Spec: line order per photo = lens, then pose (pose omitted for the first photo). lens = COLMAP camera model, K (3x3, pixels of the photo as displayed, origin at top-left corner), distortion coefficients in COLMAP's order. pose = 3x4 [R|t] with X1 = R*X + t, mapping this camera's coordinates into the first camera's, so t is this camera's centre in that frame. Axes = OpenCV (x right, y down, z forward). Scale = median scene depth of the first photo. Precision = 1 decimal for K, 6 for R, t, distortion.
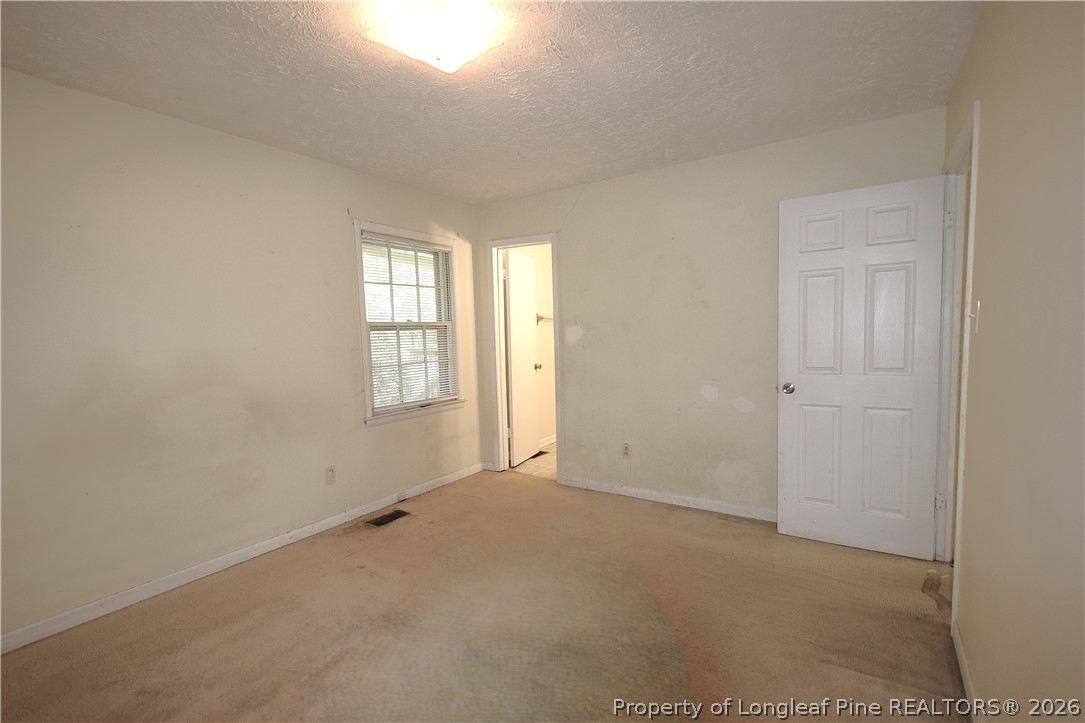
lens RADIAL K [[496.1, 0, 536.3], [0, 496.1, 366.6], [0, 0, 1]] dist [0.009714, -0.000736]
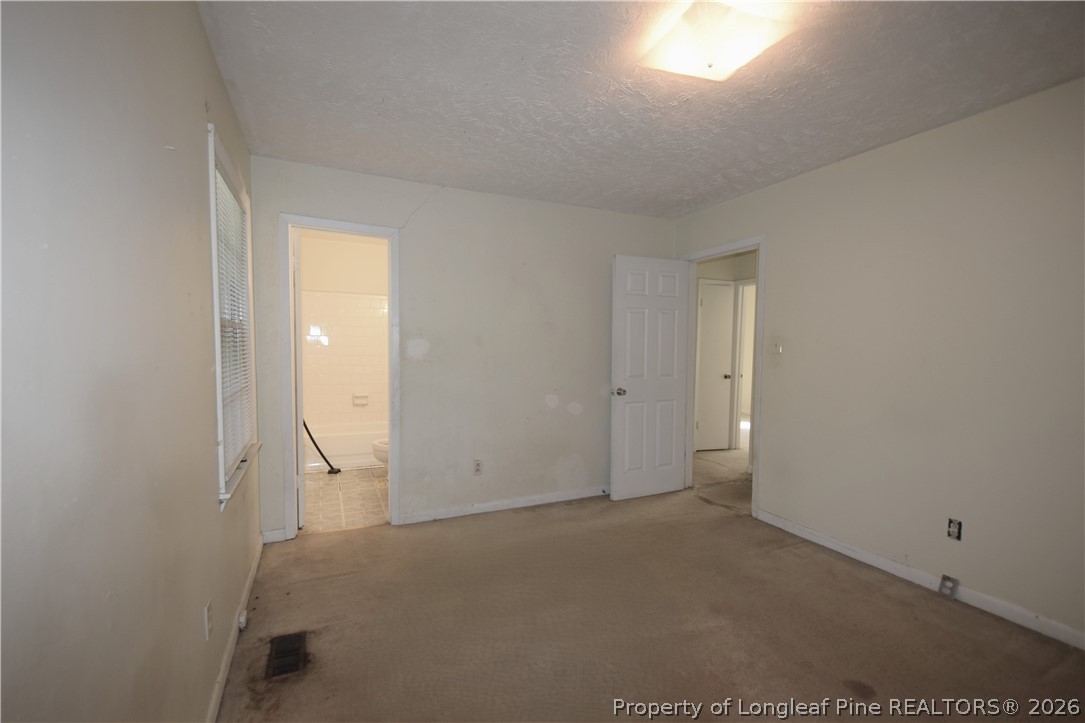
lens RADIAL K [[496.1, 0, 536.3], [0, 496.1, 366.6], [0, 0, 1]] dist [0.009714, -0.000736]
pose [[0.508642, -0.022535, 0.860683, -0.636204], [0.035612, 0.999353, 0.005120, -0.033358], [-0.860241, 0.028046, 0.509116, 0.412636]]
